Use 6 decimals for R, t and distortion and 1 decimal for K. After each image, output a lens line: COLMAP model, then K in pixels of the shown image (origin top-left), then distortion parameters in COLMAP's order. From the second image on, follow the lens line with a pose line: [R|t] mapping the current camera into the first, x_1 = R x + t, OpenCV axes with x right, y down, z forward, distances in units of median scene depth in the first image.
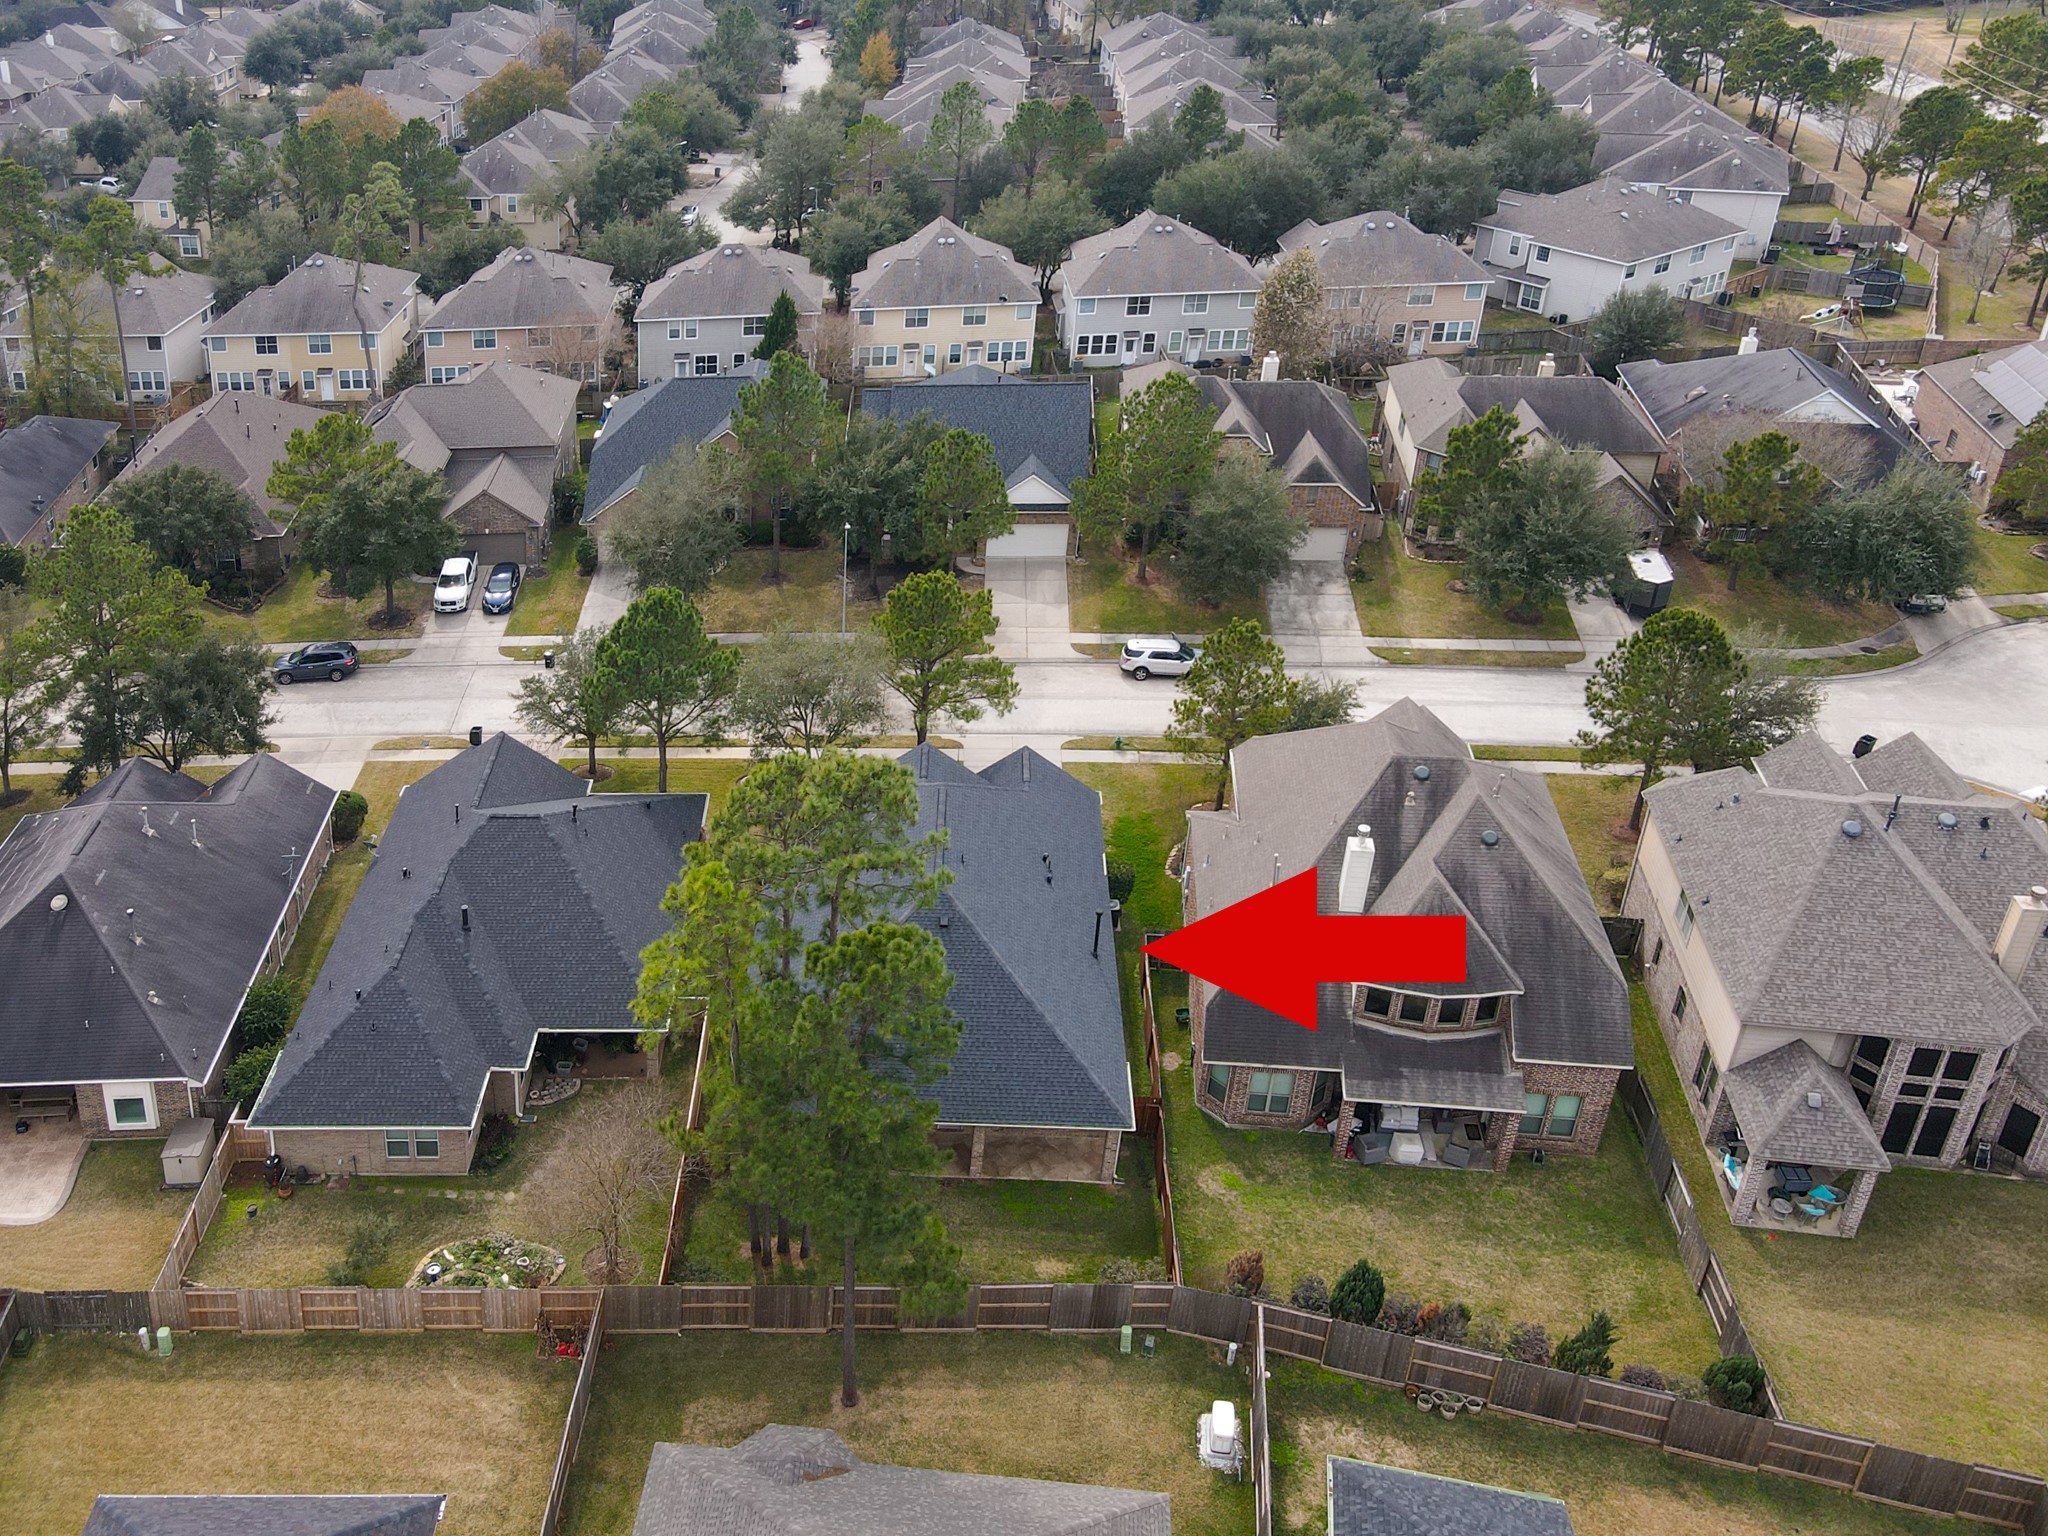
lens RADIAL K [[1479.8, 0, 1024.0], [0, 1479.8, 768.0], [0, 0, 1]] dist [-0.001677, 0.000288]
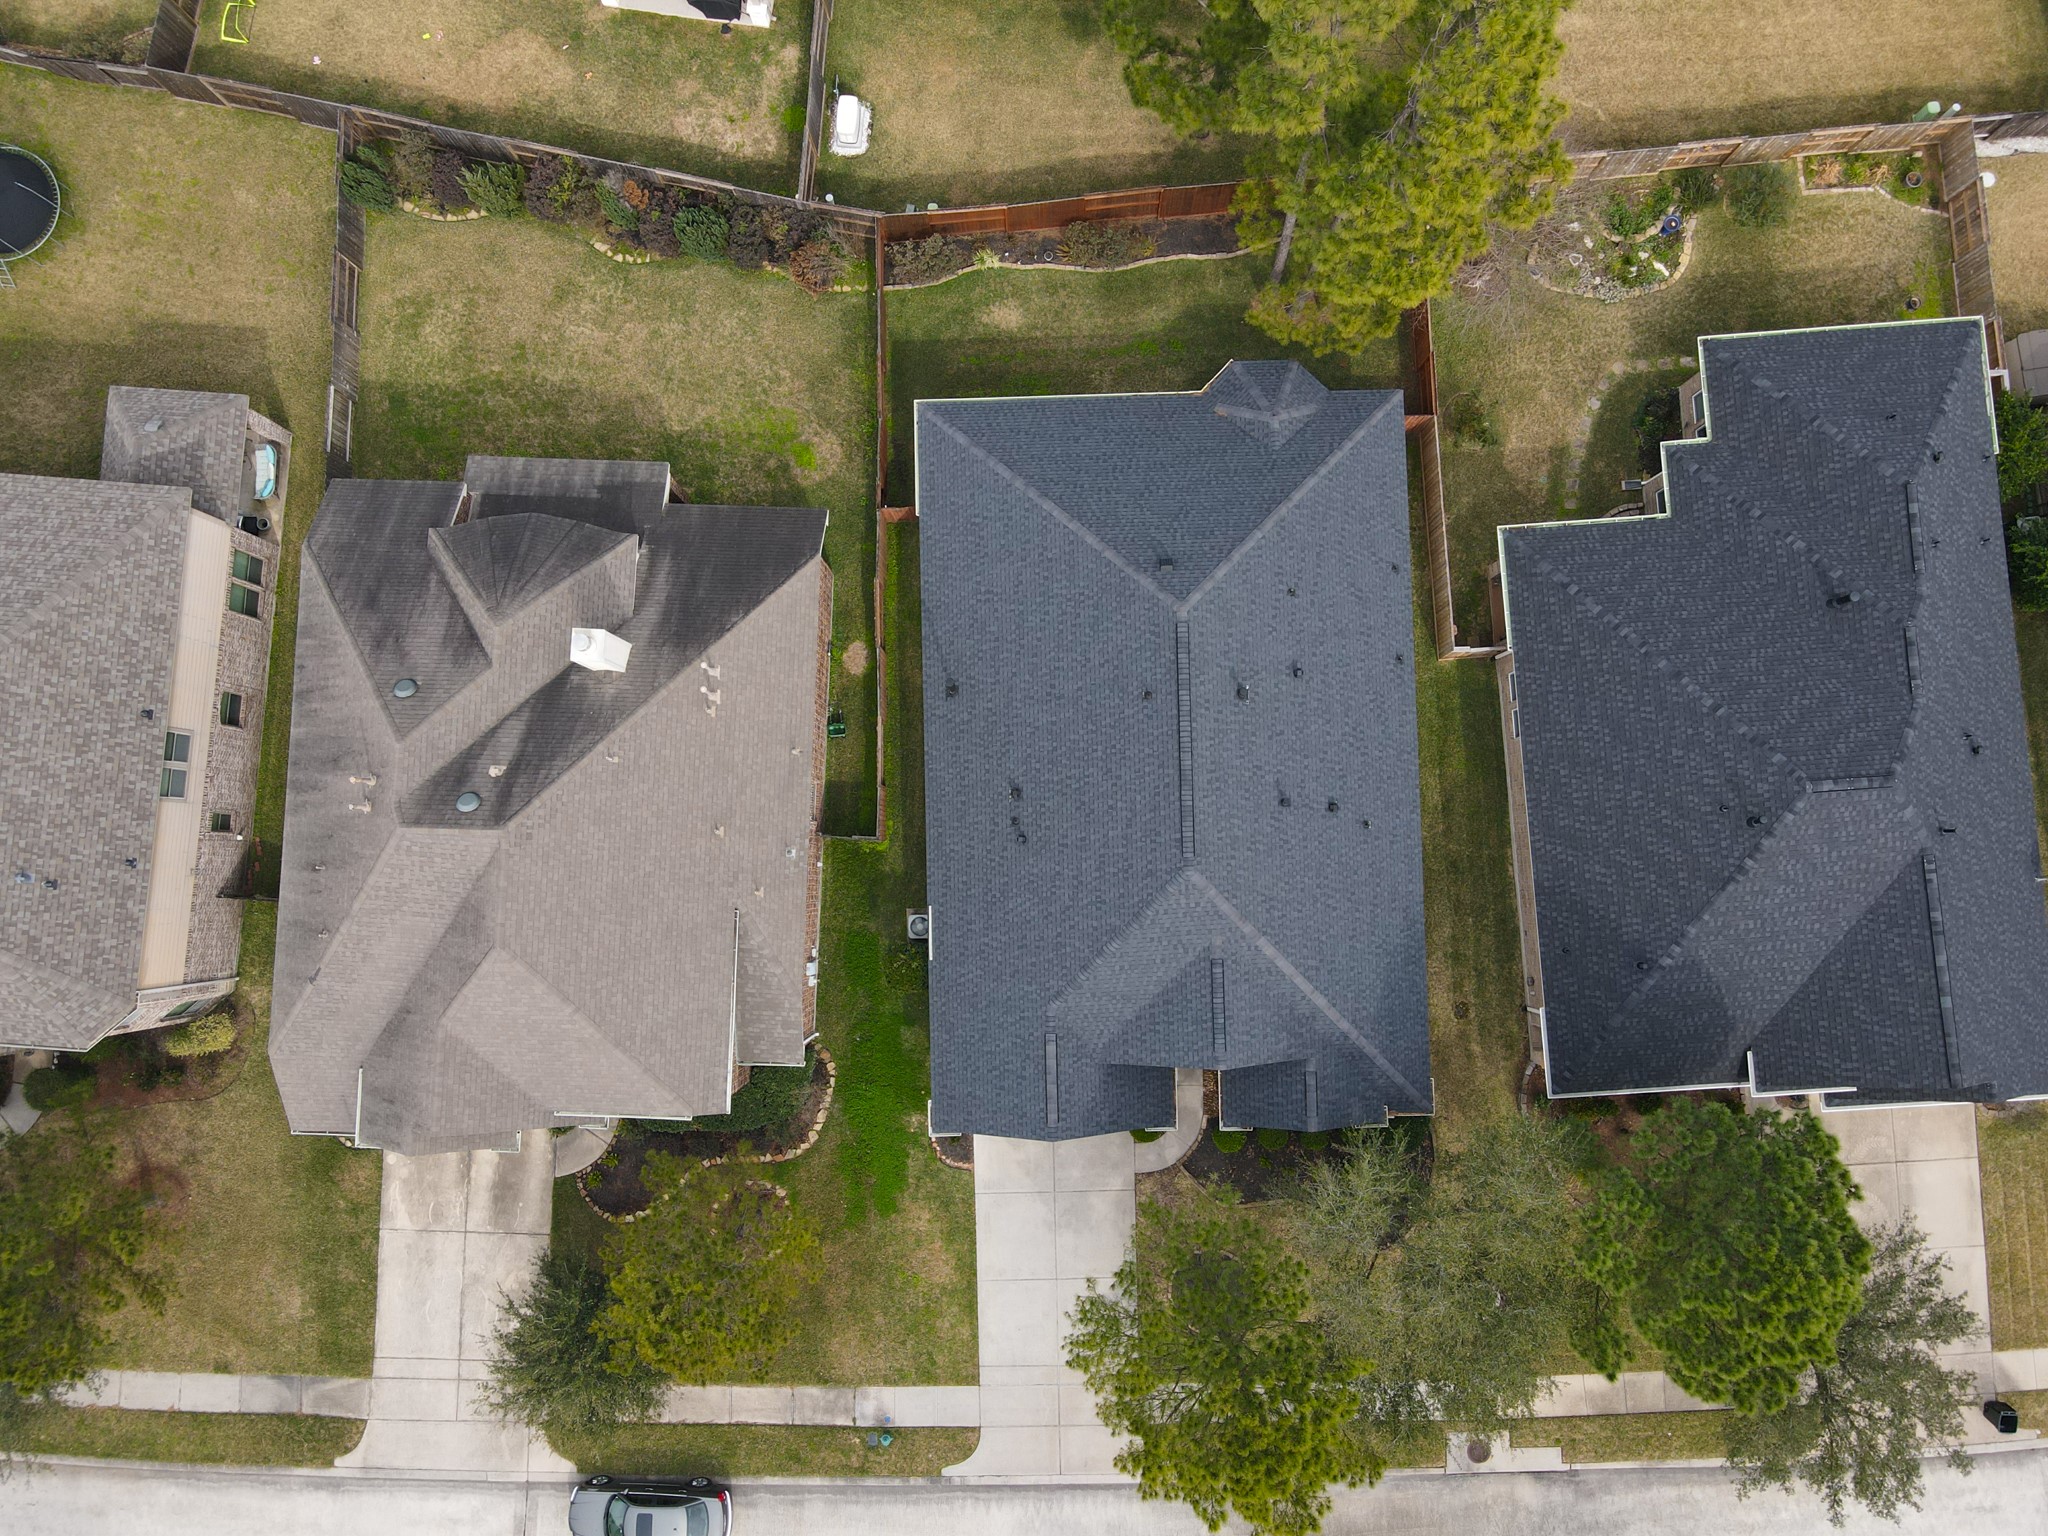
lens RADIAL K [[1479.8, 0, 1024.0], [0, 1479.8, 768.0], [0, 0, 1]] dist [-0.001677, 0.000288]
pose [[-0.998138, 0.058411, -0.017594, 0.035838], [-0.041633, -0.441460, 0.896314, -0.602546], [0.044587, 0.895378, 0.443070, 0.730676]]
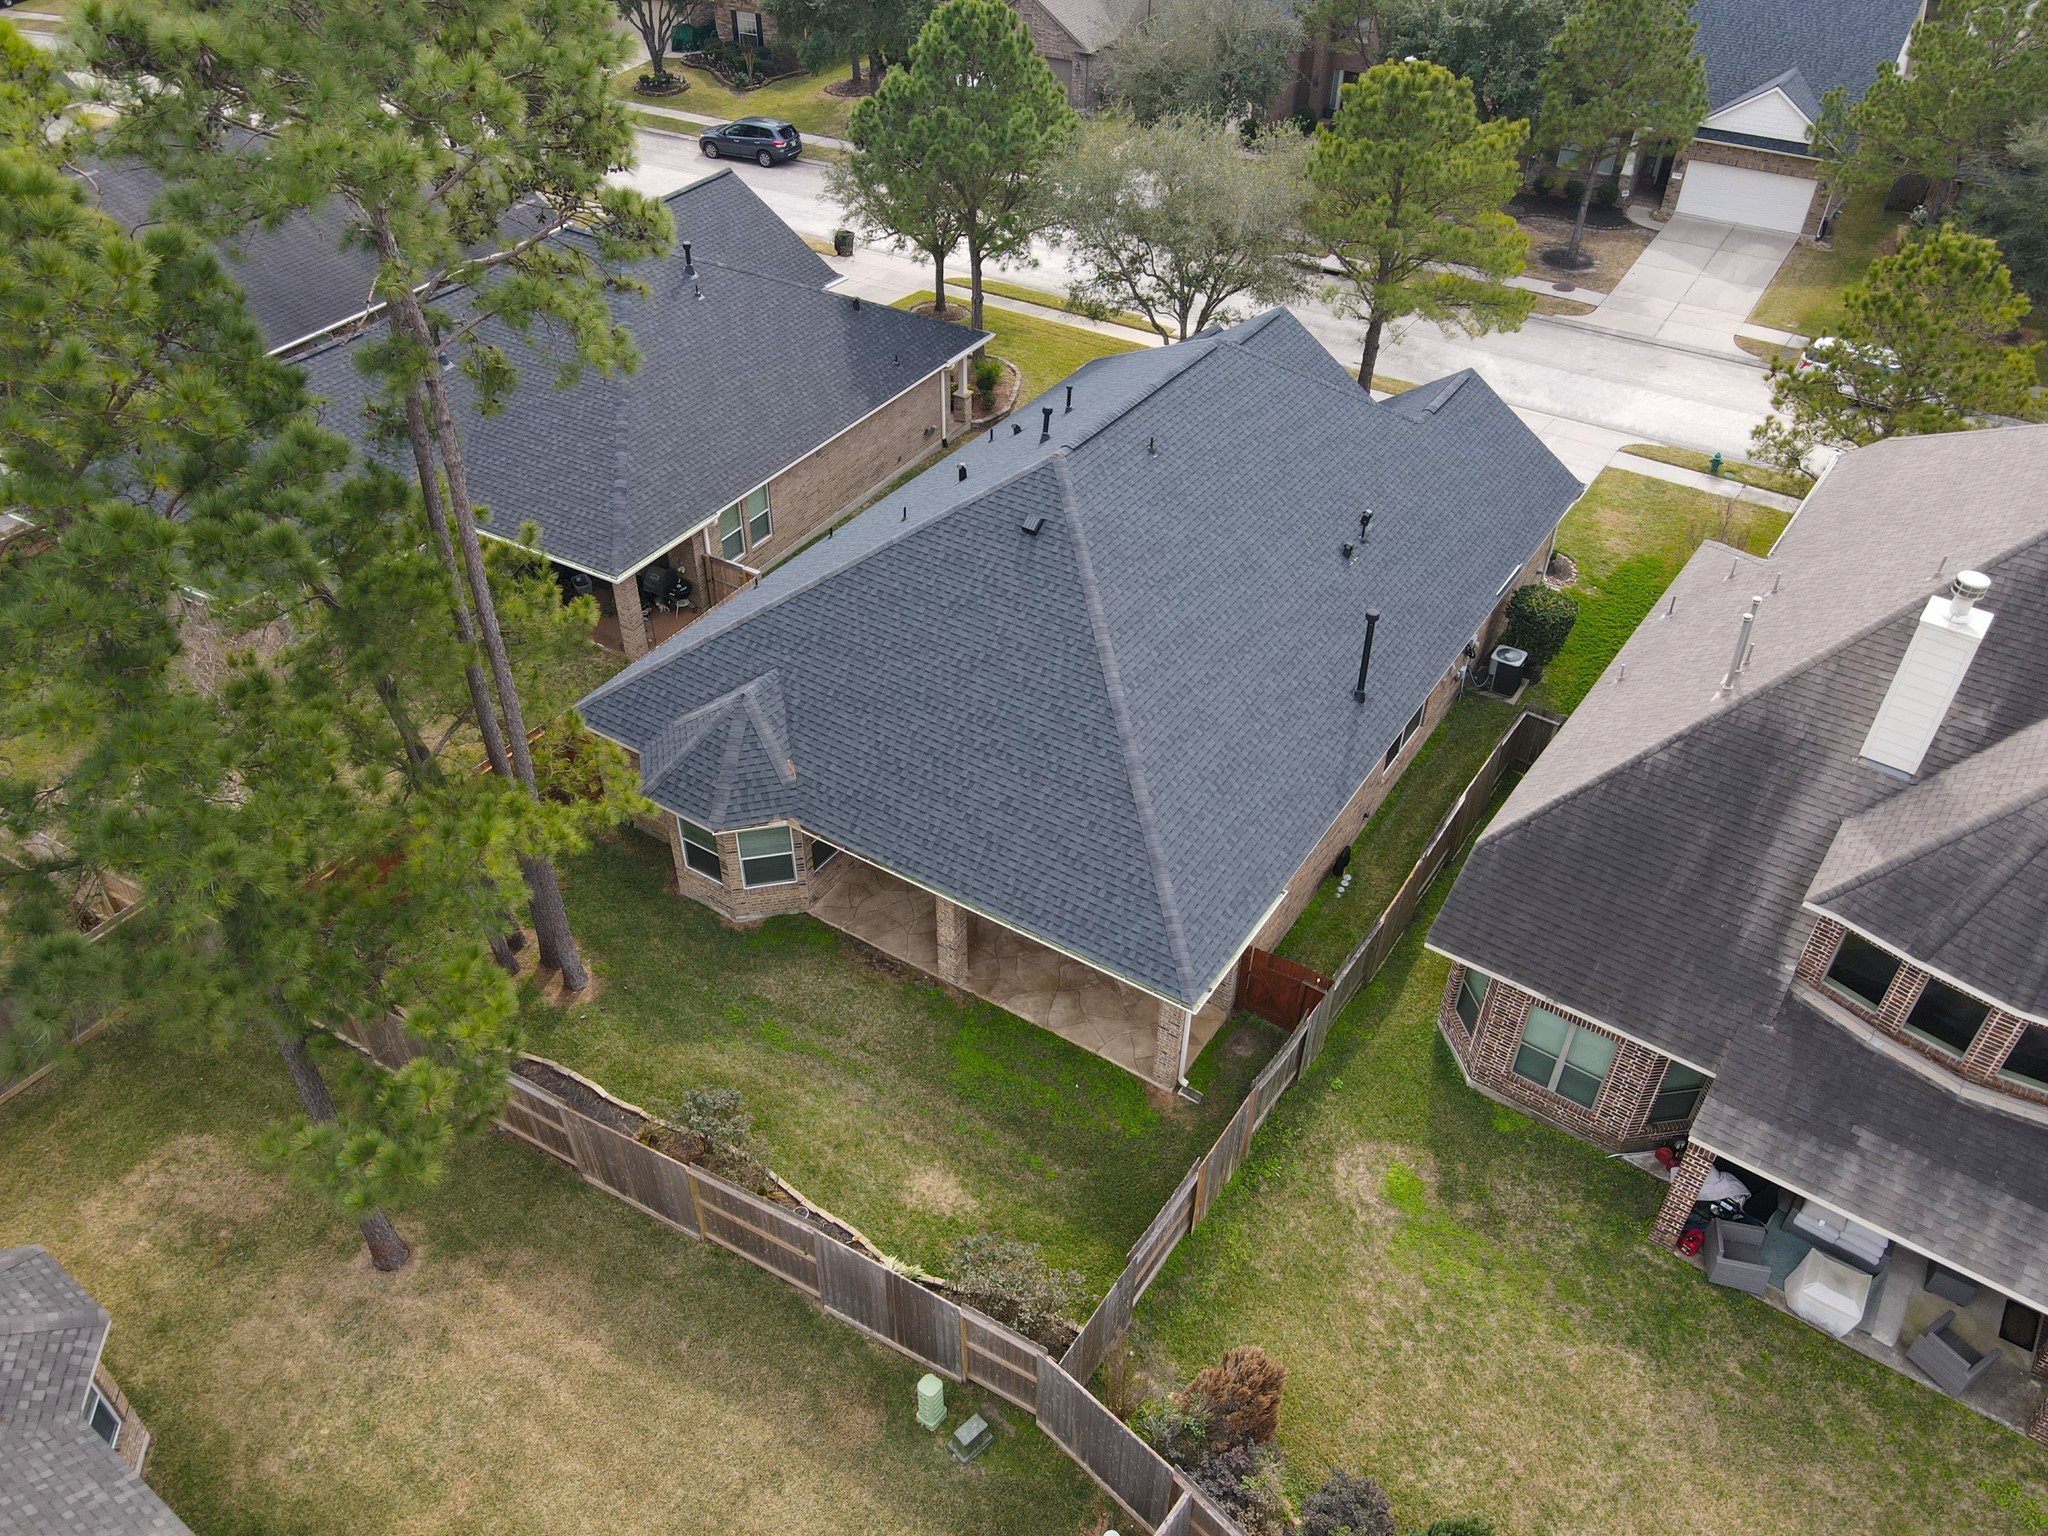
lens RADIAL K [[1511.5, 0, 1023.9], [0, 1511.5, 691.6], [0, 0, 1]] dist [0.003895, 0.001774]
pose [[0.855314, 0.304736, -0.419015, 0.186881], [-0.253830, 0.951495, 0.173862, 0.064333], [0.451672, -0.042348, 0.891178, 0.484714]]
